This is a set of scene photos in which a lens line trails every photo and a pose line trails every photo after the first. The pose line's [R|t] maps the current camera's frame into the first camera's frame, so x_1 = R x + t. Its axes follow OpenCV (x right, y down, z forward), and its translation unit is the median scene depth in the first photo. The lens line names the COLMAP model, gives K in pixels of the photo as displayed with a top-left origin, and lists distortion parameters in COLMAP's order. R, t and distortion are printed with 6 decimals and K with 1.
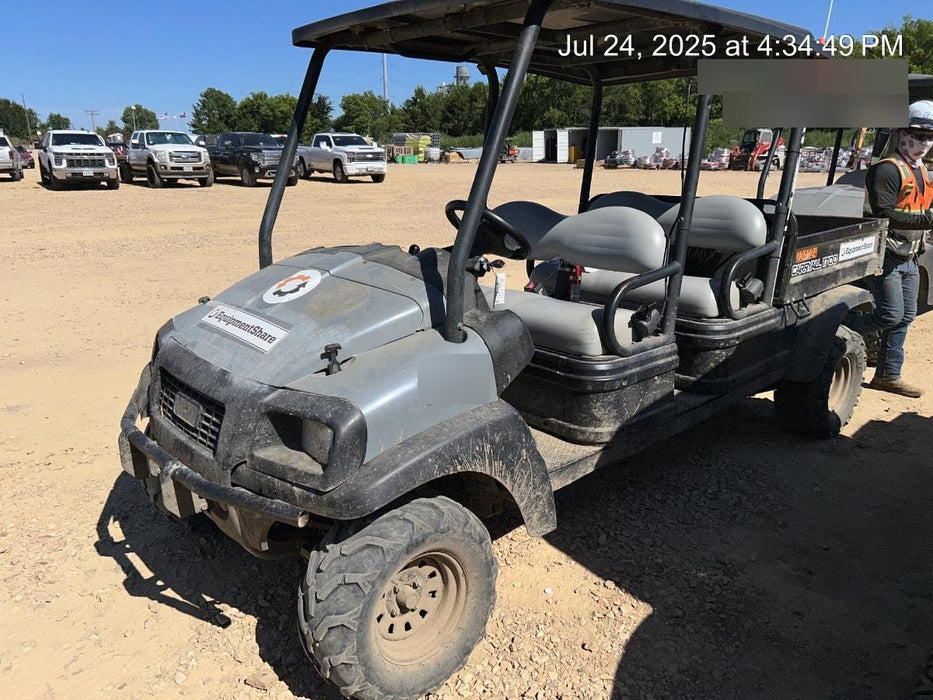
lens RADIAL K [[686.1, 0, 465.6], [0, 686.1, 365.6], [0, 0, 1]] dist [-0.004792, -0.003524]
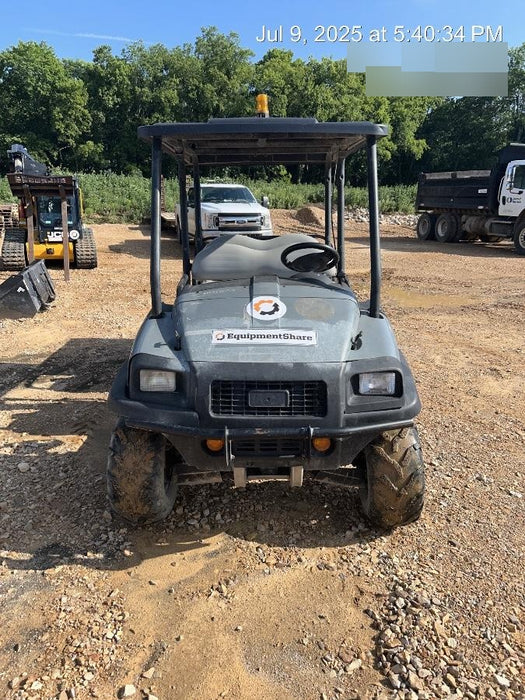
lens RADIAL K [[525.5, 0, 262.5], [0, 525.5, 350.0], [0, 0, 1]] dist [-0.000095, -0.003740]
pose [[0.682471, -0.202440, 0.702319, -0.867306], [0.221271, 0.973014, 0.065448, -0.082015], [-0.696615, 0.110737, 0.708847, 0.163904]]
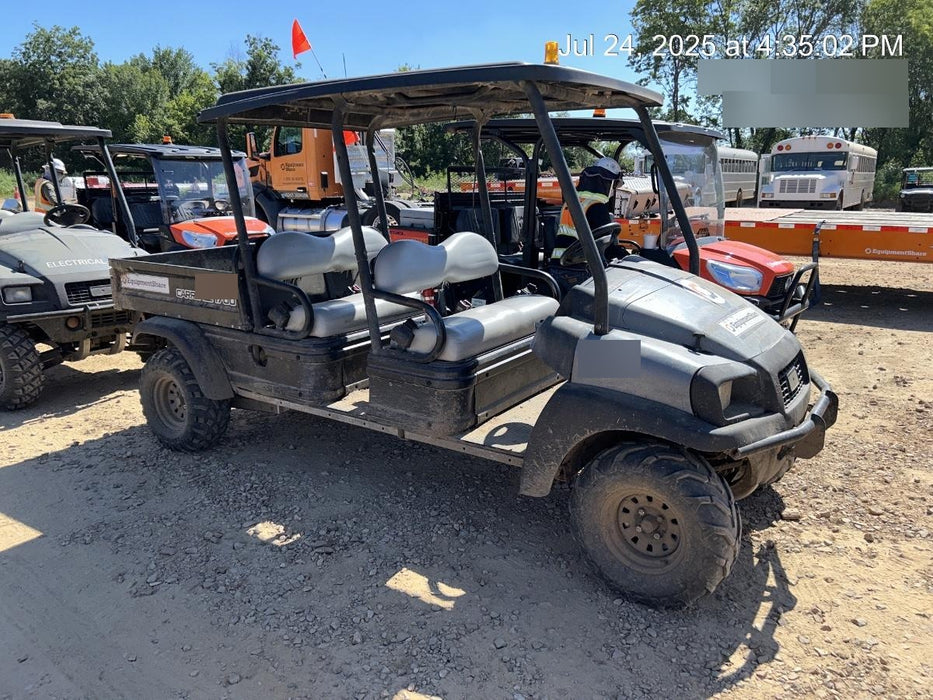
lens RADIAL K [[701.9, 0, 436.7], [0, 701.9, 349.9], [0, 0, 1]] dist [-0.030915, -0.003529]
pose [[-0.188108, -0.221072, 0.956944, -1.168815], [0.305148, 0.912963, 0.270895, -0.424210], [-0.933542, 0.342967, -0.104276, 1.321534]]
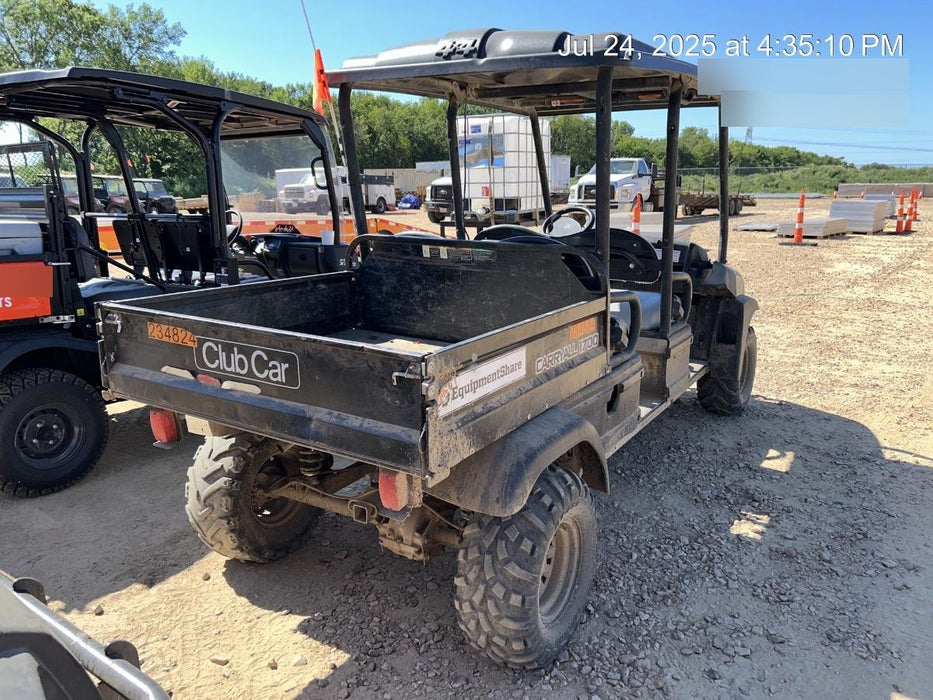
lens RADIAL K [[700.4, 0, 482.0], [0, 700.4, 353.1], [0, 0, 1]] dist [-0.000095, -0.003740]
pose [[-0.967029, 0.066863, -0.245733, 0.594392], [-0.068934, 0.860172, 0.505324, -0.701710], [0.245160, 0.505602, -0.827202, 2.247411]]
